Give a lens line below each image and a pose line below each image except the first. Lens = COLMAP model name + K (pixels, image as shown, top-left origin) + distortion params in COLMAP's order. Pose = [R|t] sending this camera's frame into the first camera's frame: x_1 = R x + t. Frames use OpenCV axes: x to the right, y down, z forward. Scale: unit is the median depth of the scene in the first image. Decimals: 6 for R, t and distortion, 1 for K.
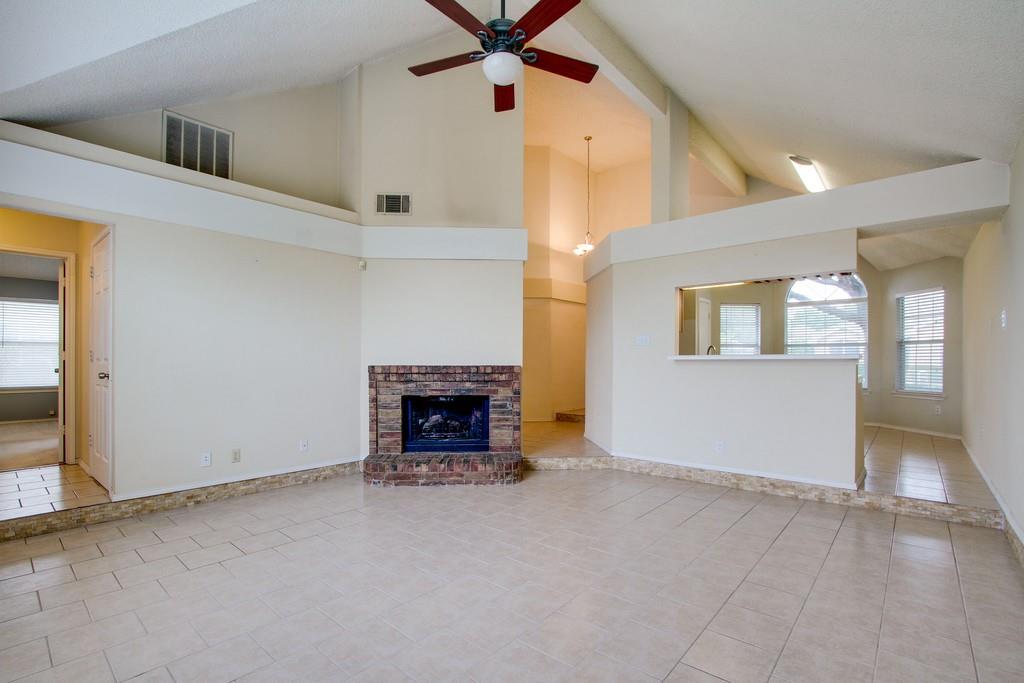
lens RADIAL K [[473.1, 0, 513.9], [0, 473.1, 359.4], [0, 0, 1]] dist [-0.003092, -0.000565]
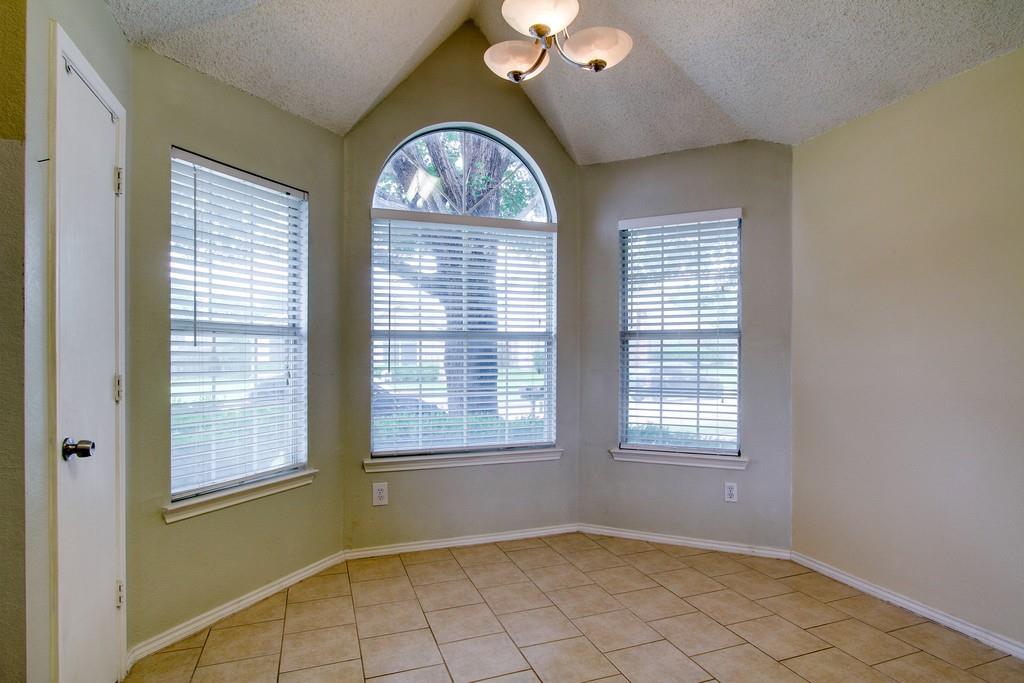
lens RADIAL K [[527.6, 0, 512.4], [0, 527.6, 351.7], [0, 0, 1]] dist [-0.000541, 0.000033]
pose [[0.481378, -0.003505, 0.876506, 0.266490], [-0.001079, 0.999989, 0.004591, -0.016716], [-0.876513, -0.003156, 0.481369, 0.669317]]
